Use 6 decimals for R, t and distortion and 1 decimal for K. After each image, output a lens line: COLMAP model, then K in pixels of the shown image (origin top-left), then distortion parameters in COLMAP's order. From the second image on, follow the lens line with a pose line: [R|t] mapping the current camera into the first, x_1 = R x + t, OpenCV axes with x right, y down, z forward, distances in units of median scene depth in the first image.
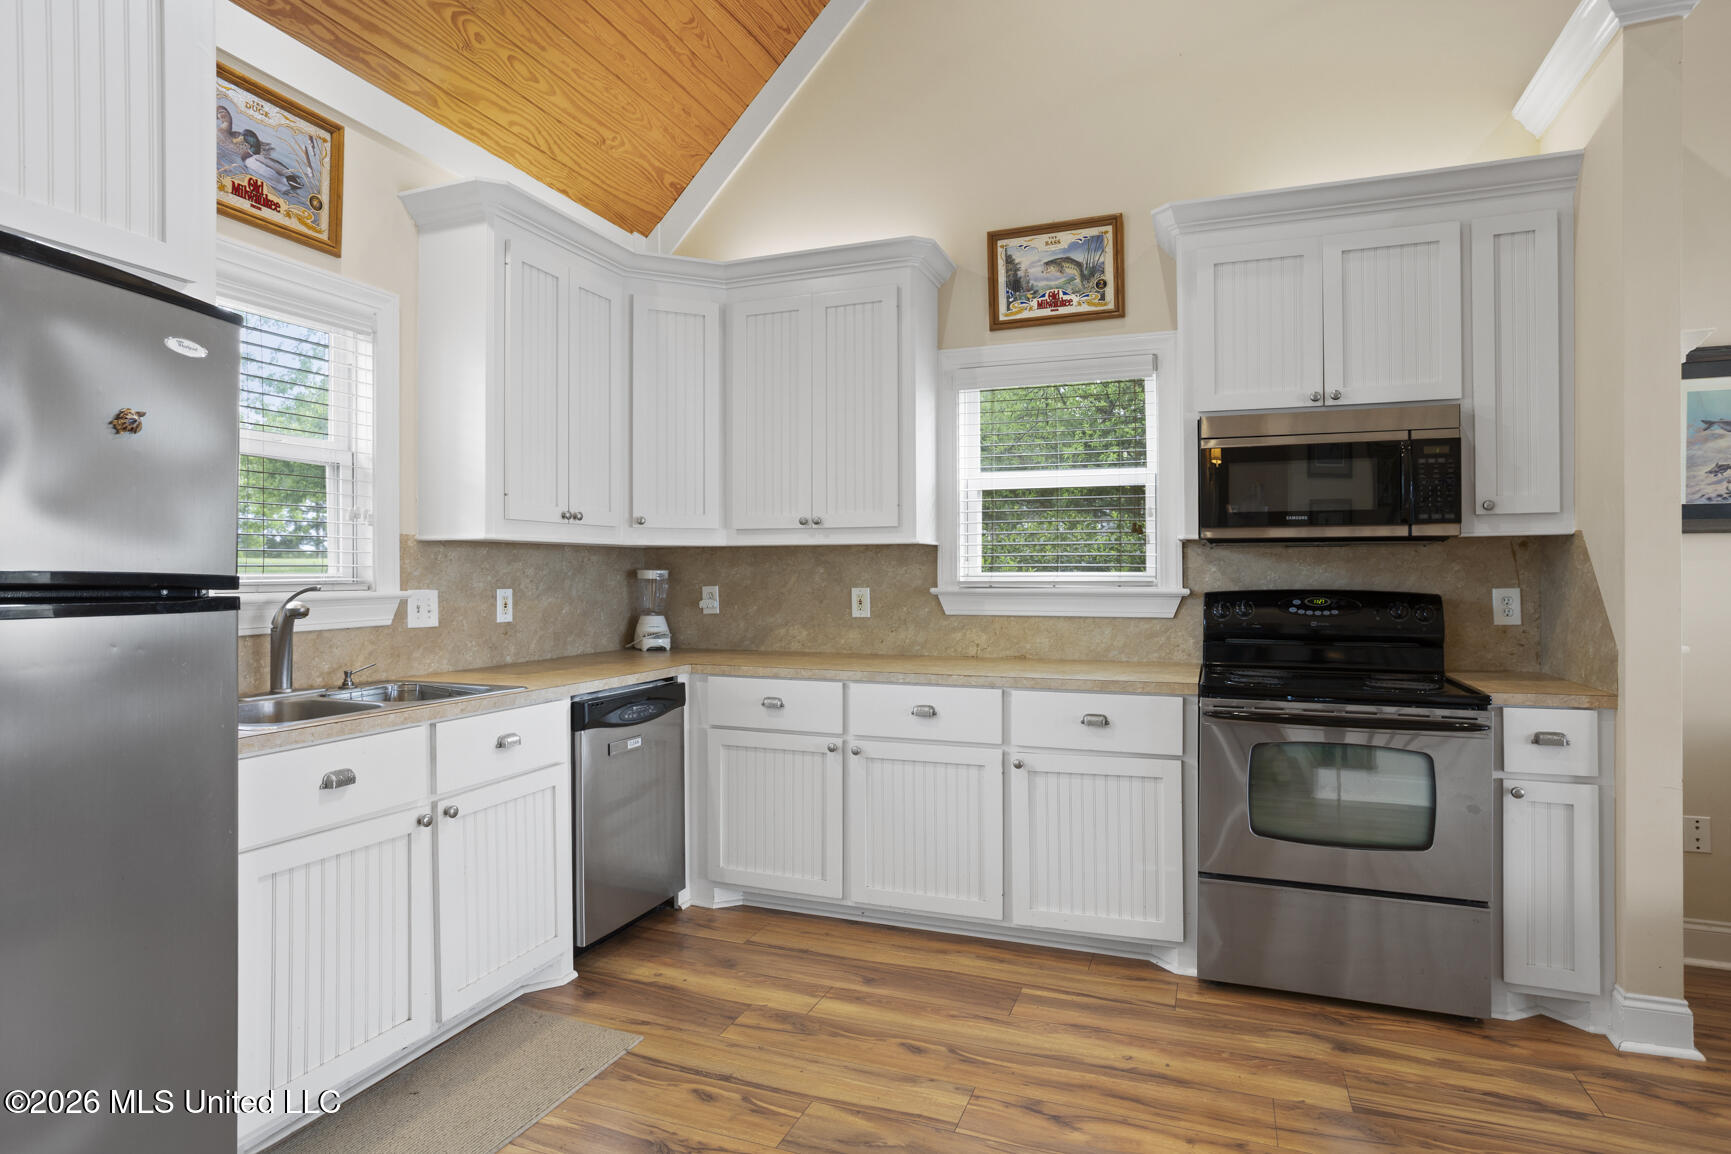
lens RADIAL K [[922.4, 0, 872.7], [0, 922.4, 577.1], [0, 0, 1]] dist [-0.047420, 0.033881]
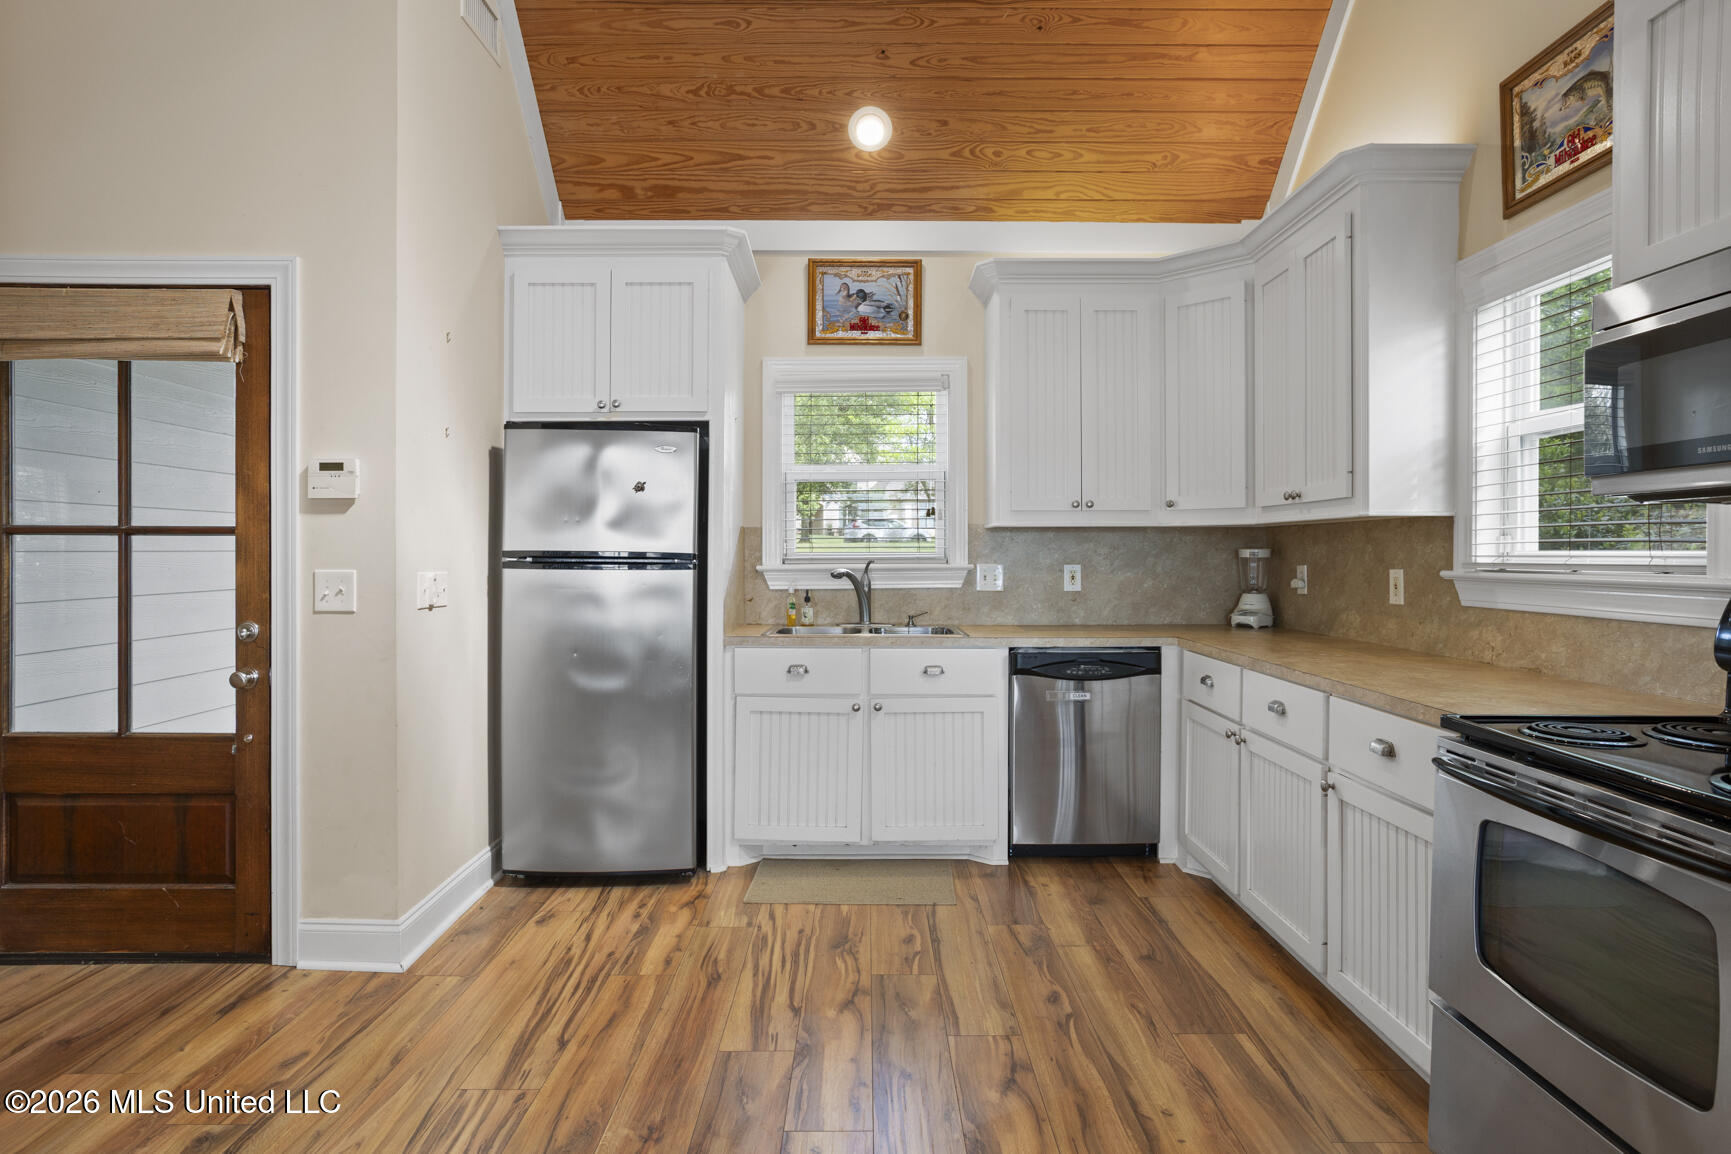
lens RADIAL K [[922.4, 0, 874.6], [0, 922.4, 566.8], [0, 0, 1]] dist [-0.047420, 0.033881]
pose [[0.360700, 0.014812, -0.932564, 0.769399], [-0.003644, 0.999889, 0.014472, -0.001282], [0.932675, -0.001822, 0.360714, 0.339500]]
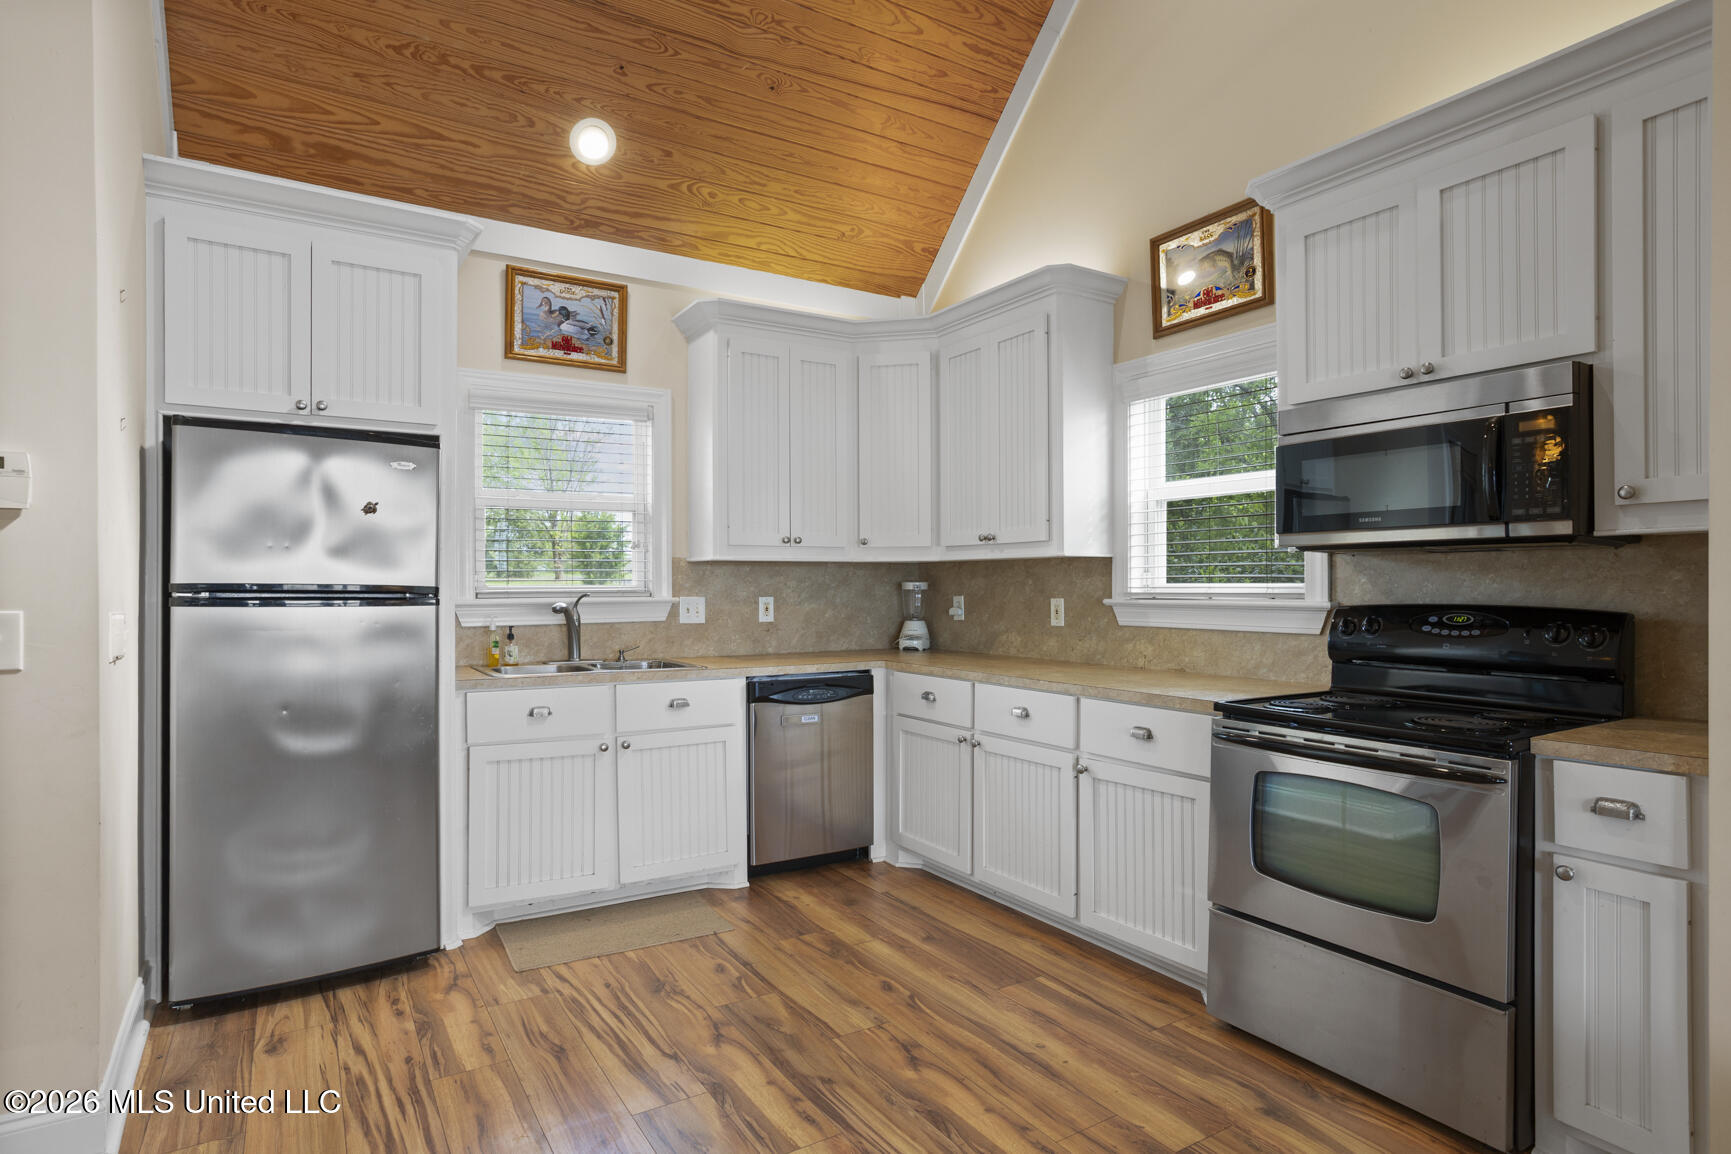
lens RADIAL K [[922.4, 0, 870.3], [0, 922.4, 598.7], [0, 0, 1]] dist [-0.047420, 0.033881]
pose [[0.796893, 0.008526, -0.604061, 0.595283], [-0.001741, 0.999929, 0.011816, -0.000159], [0.604119, -0.008364, 0.796851, 0.036921]]
